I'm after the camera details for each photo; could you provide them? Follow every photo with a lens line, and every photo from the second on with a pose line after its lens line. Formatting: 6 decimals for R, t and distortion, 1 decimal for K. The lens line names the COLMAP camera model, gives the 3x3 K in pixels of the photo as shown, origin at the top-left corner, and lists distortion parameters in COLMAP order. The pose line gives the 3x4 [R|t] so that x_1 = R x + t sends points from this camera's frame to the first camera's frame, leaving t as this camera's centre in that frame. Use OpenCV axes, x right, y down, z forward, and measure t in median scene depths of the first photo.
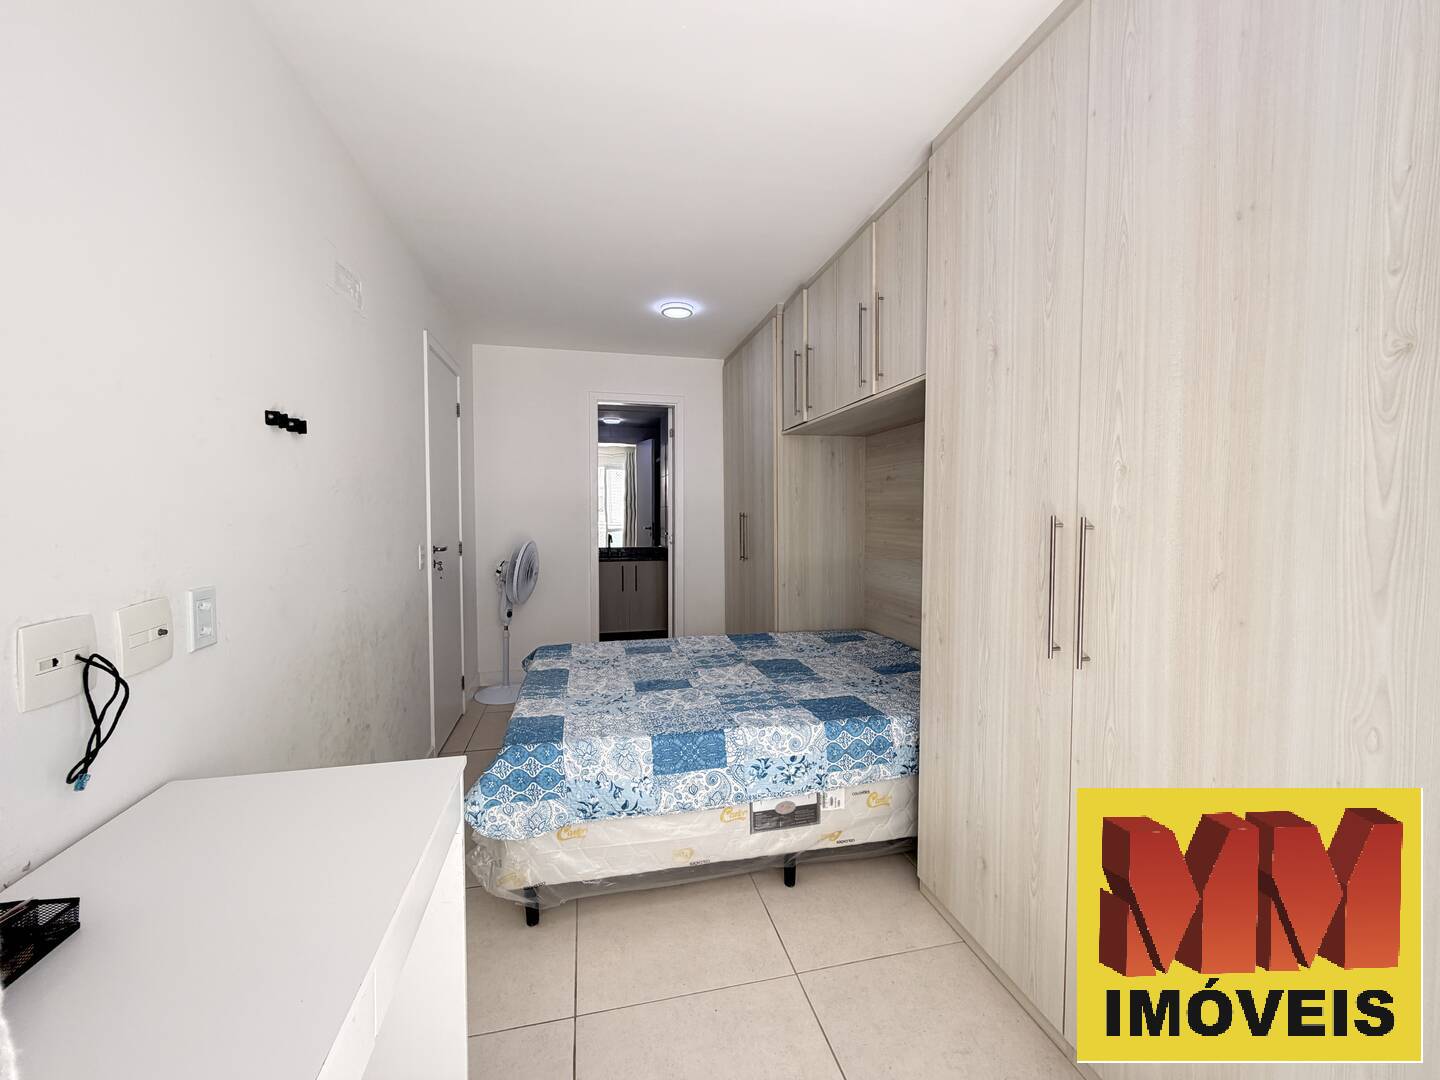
lens RADIAL K [[571.7, 0, 715.7], [0, 571.7, 534.7], [0, 0, 1]] dist [0.003396, -0.000343]
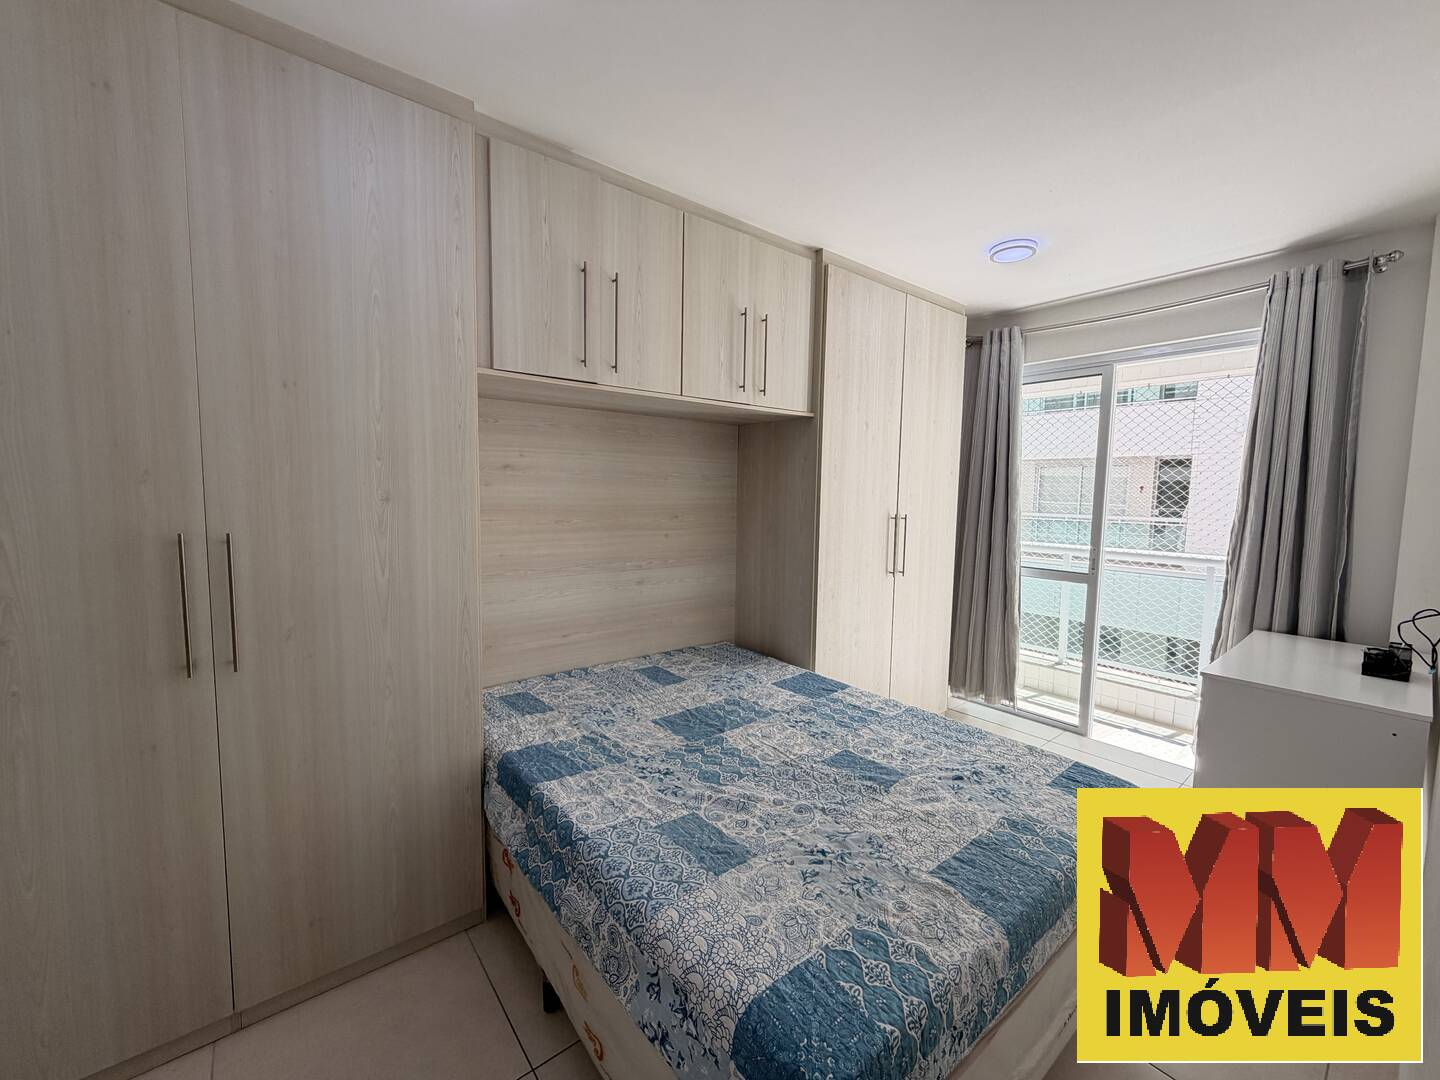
lens RADIAL K [[573.4, 0, 723.2], [0, 573.4, 535.7], [0, 0, 1]] dist [-0.001054, 0.000374]
pose [[-0.440544, -0.081065, 0.894064, -0.675367], [0.021527, 0.994674, 0.100795, -0.112196], [-0.897473, 0.063651, -0.436452, 1.543026]]
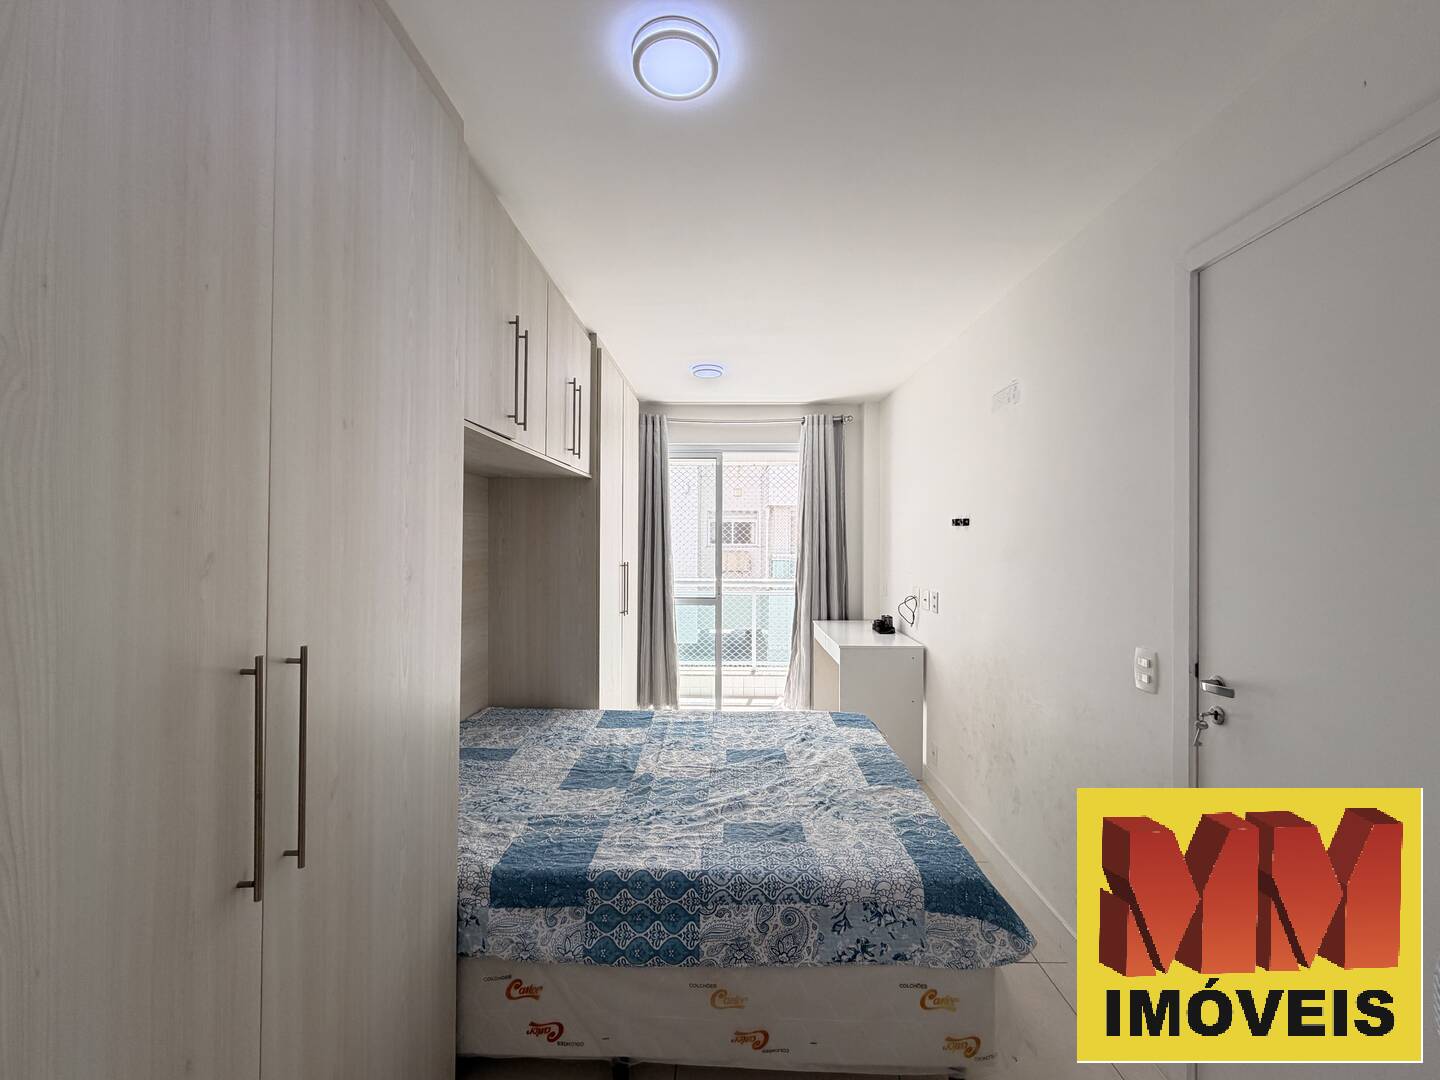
lens RADIAL K [[571.7, 0, 715.7], [0, 571.7, 534.7], [0, 0, 1]] dist [0.003396, -0.000343]
pose [[-0.970356, -0.005847, 0.241610, -0.272395], [0.003856, 0.999206, 0.039667, -0.154668], [-0.241650, 0.039423, -0.969562, 2.050168]]
